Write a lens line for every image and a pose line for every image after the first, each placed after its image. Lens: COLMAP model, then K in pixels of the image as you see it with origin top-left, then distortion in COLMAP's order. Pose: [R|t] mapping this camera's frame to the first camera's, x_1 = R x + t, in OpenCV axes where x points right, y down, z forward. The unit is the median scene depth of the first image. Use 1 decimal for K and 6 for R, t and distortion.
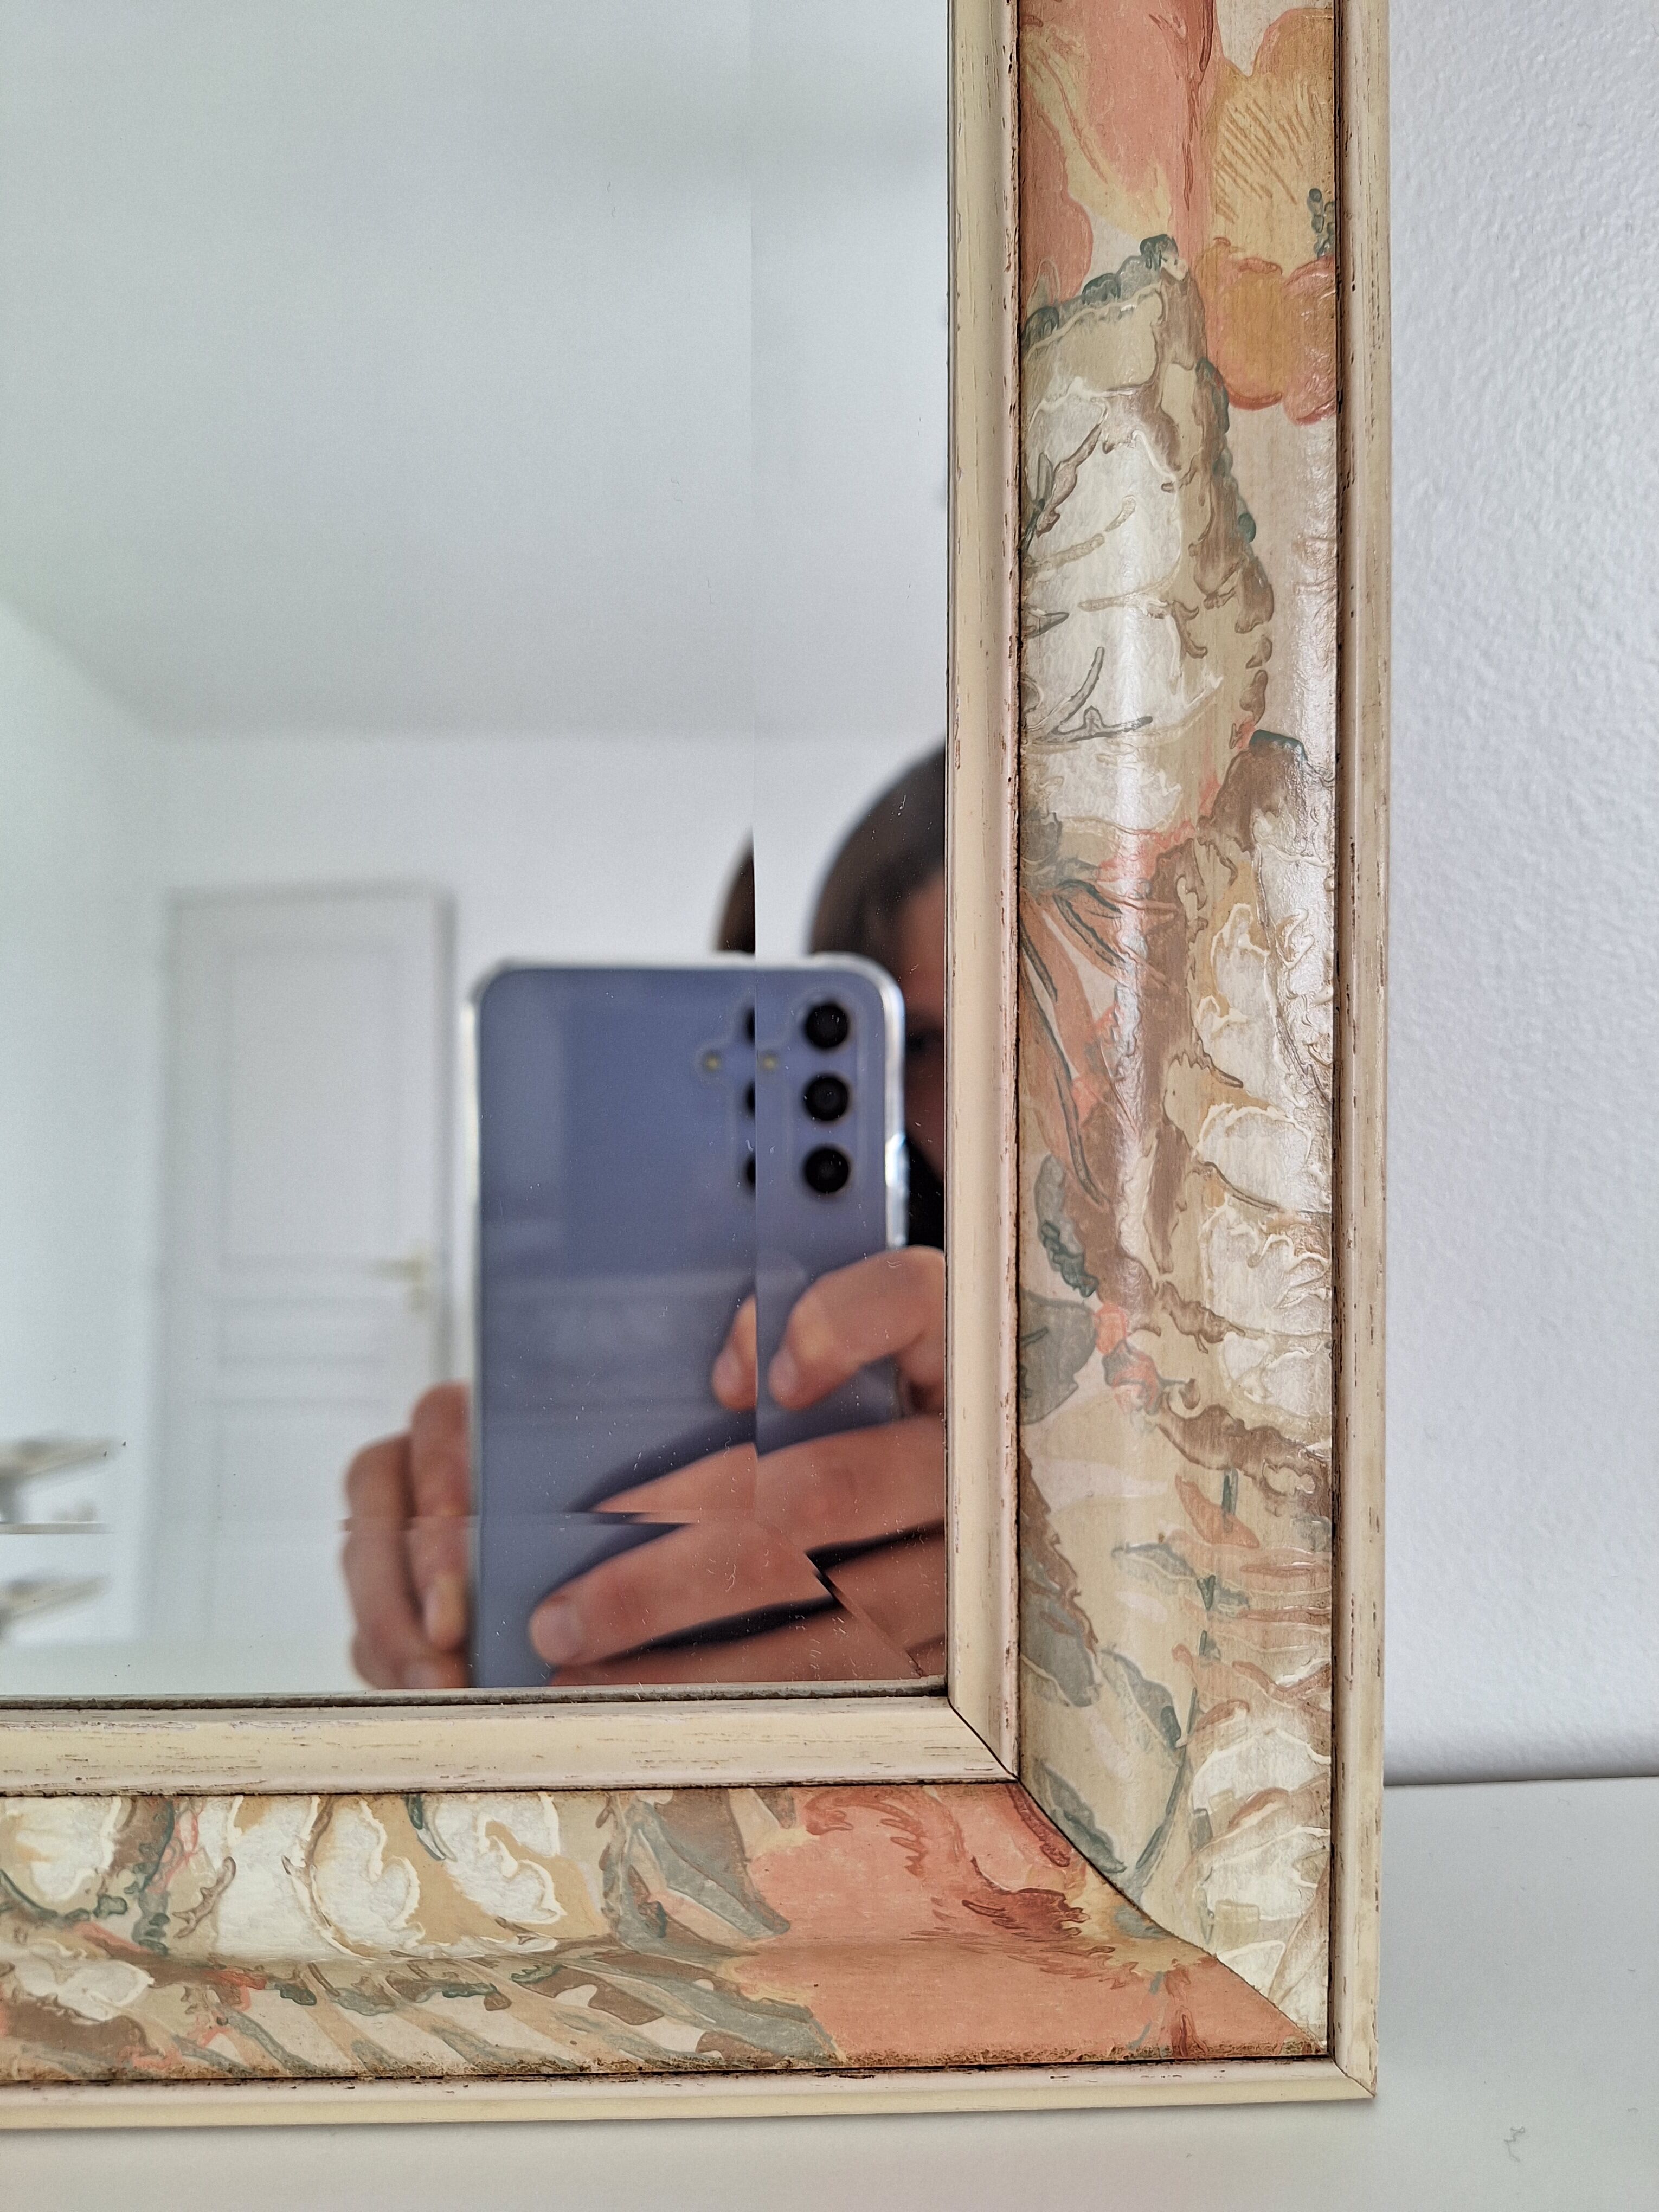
lens RADIAL K [[1628.7, 0, 829.5], [0, 1628.7, 1106.0], [0, 0, 1]] dist [0.038008, -0.104178]
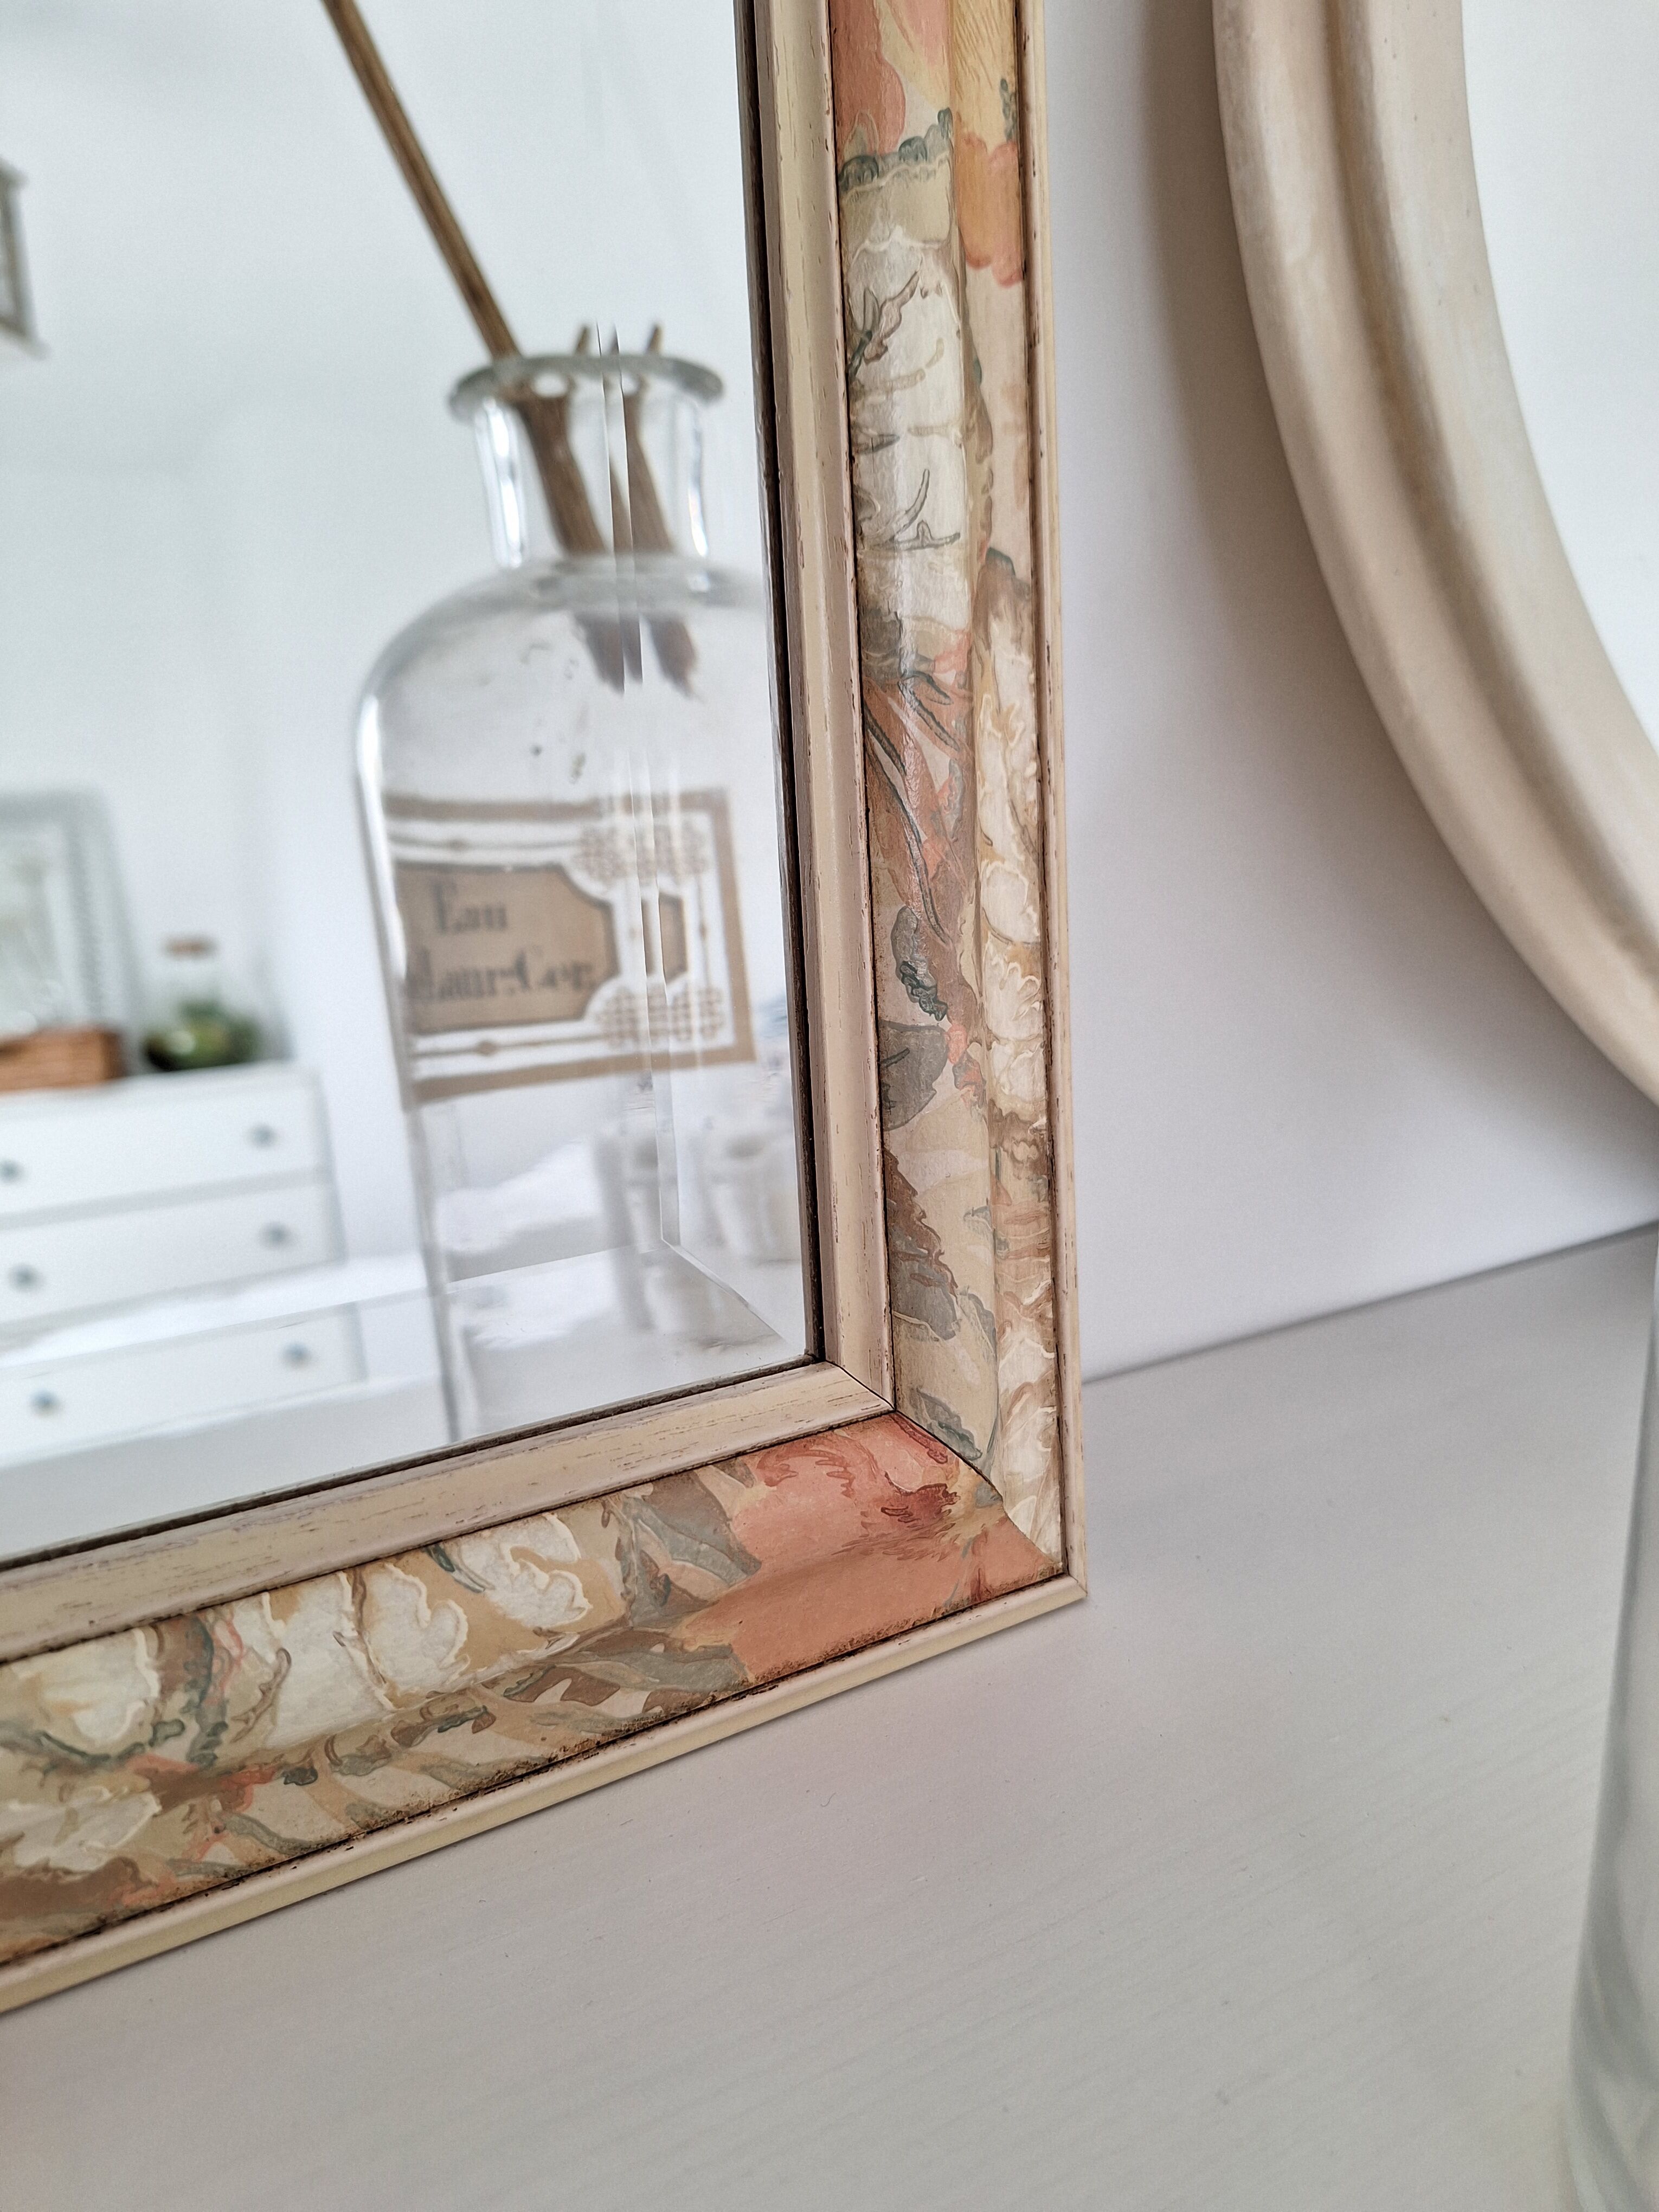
lens RADIAL K [[1603.5, 0, 829.5], [0, 1603.5, 1106.0], [0, 0, 1]] dist [0.105378, -0.256461]
pose [[0.850578, -0.119258, 0.512146, -0.537548], [0.057871, 0.989257, 0.134244, 0.014185], [-0.522654, -0.084546, 0.848342, 0.001295]]
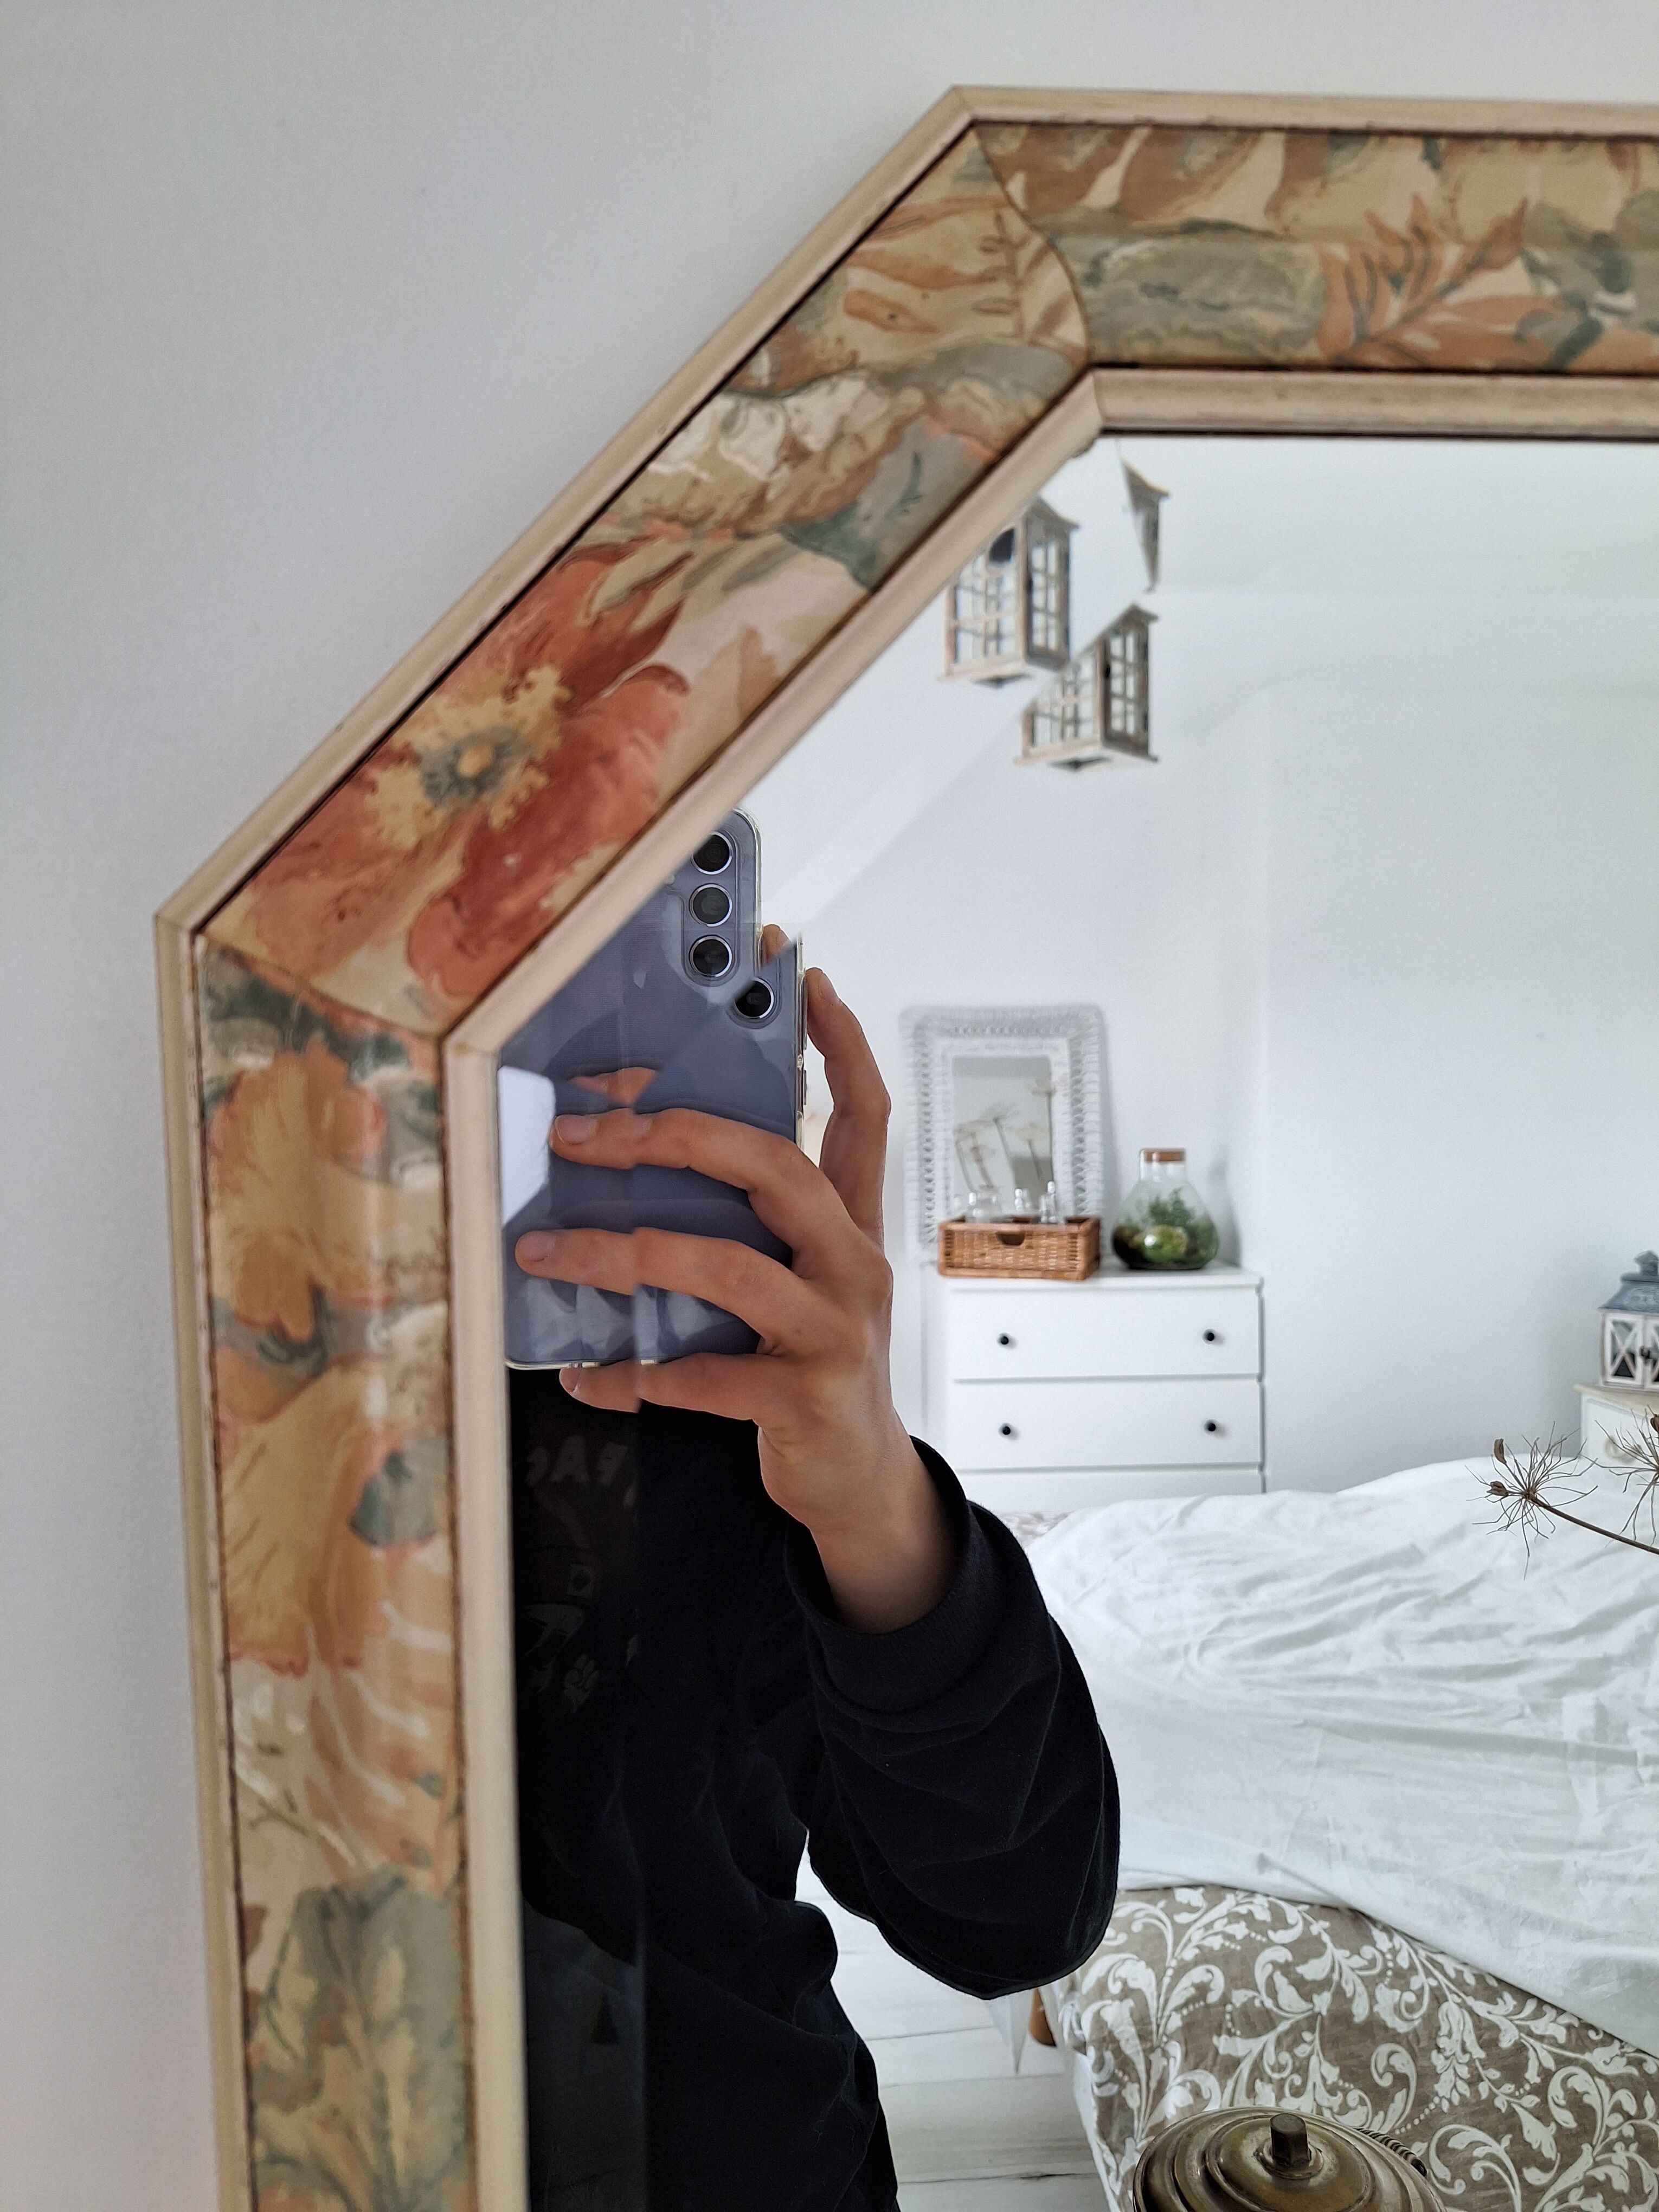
lens RADIAL K [[1551.0, 0, 840.9], [0, 1551.0, 1108.5], [0, 0, 1]] dist [0.050552, -0.070612]
pose [[0.999781, -0.003765, 0.020563, -2.003069], [0.001933, 0.996087, 0.088357, -2.729420], [-0.020815, -0.088298, 0.995877, -0.469281]]
